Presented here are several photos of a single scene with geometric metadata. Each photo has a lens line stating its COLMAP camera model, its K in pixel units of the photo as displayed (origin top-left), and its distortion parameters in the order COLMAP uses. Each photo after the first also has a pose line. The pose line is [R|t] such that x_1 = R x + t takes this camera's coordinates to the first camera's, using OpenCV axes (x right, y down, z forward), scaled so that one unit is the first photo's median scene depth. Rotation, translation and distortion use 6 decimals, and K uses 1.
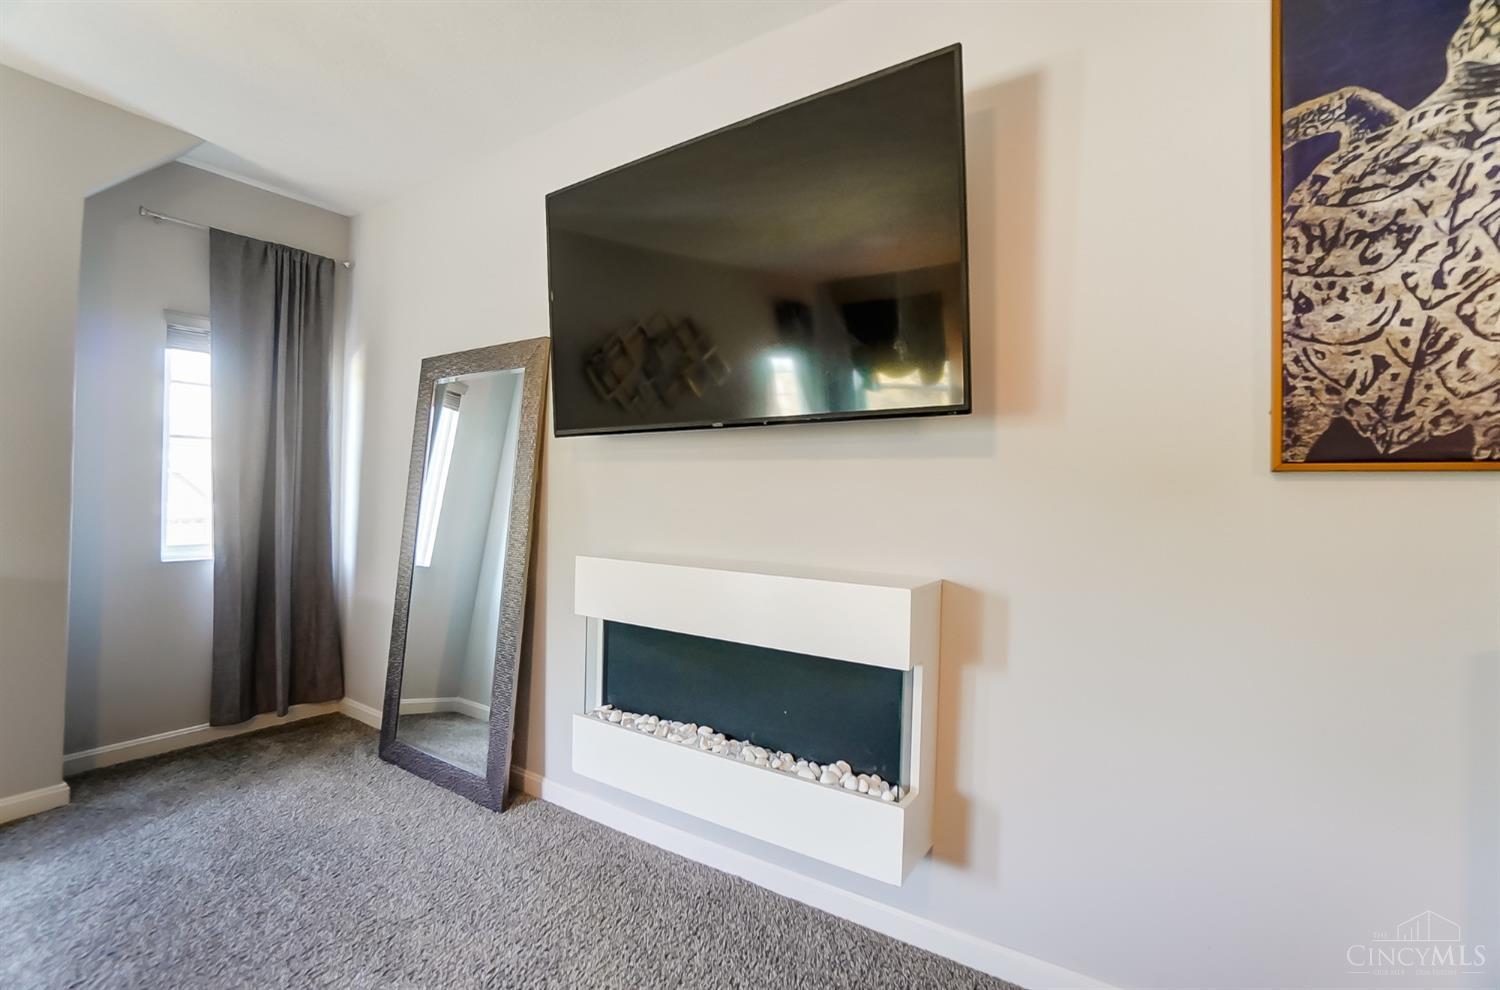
lens RADIAL K [[695.5, 0, 757.2], [0, 695.5, 492.1], [0, 0, 1]] dist [-0.000281, 0.000444]
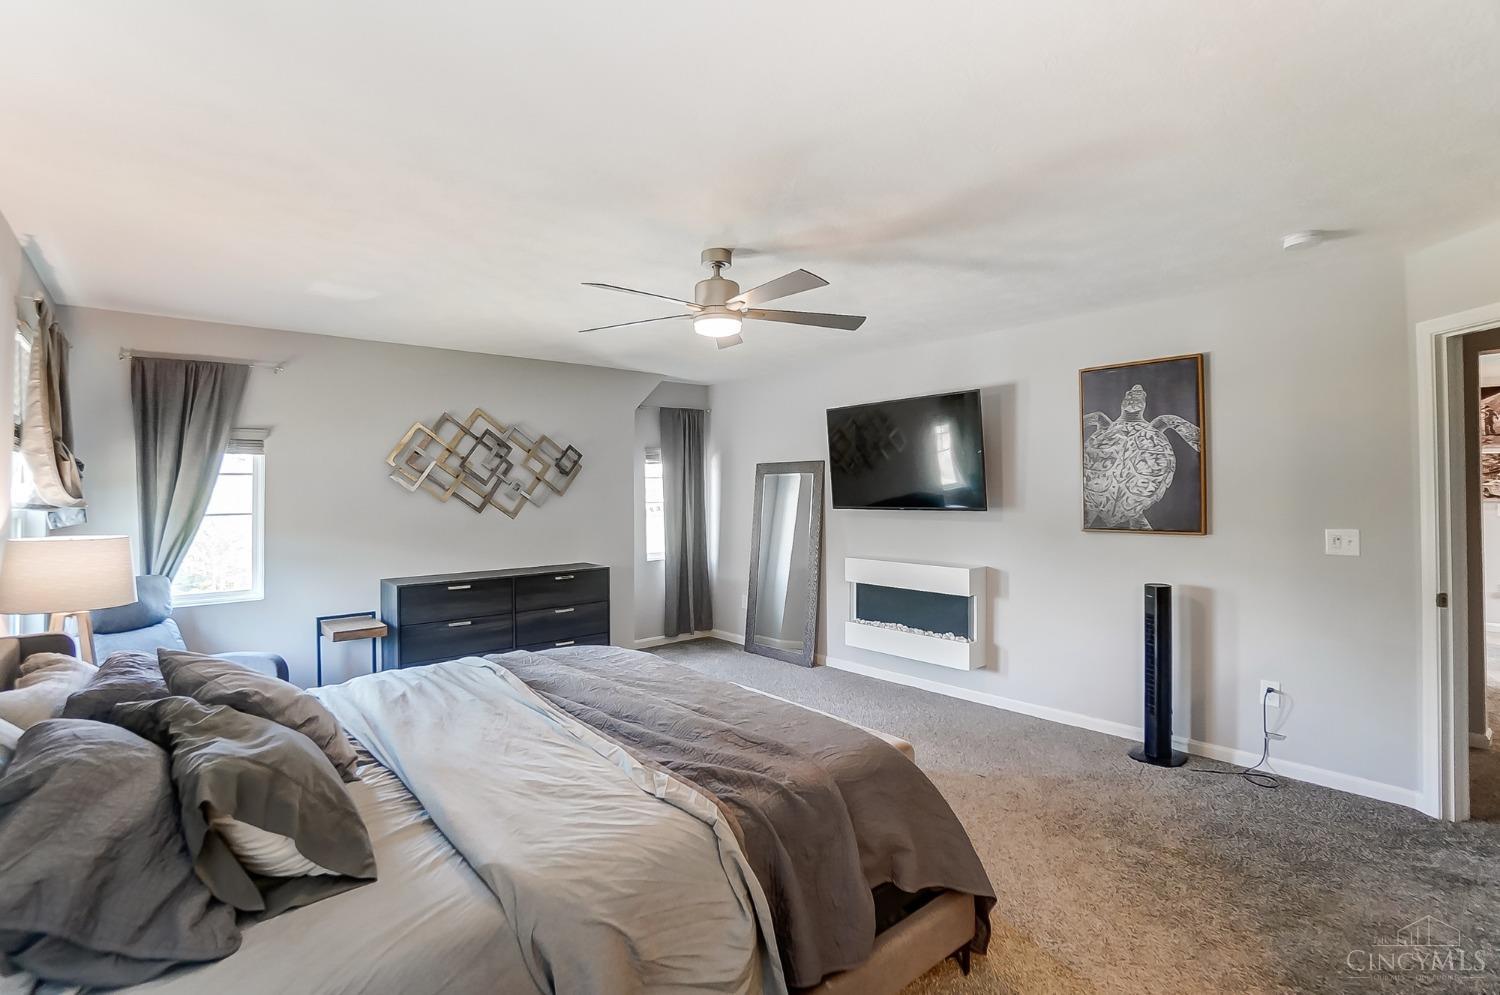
lens RADIAL K [[695.5, 0, 758.1], [0, 695.5, 483.0], [0, 0, 1]] dist [-0.000281, 0.000444]
pose [[0.966421, -0.029689, -0.255245, 0.117072], [0.026637, 0.999526, -0.015403, -0.203536], [0.255581, 0.008087, 0.966754, -2.071845]]
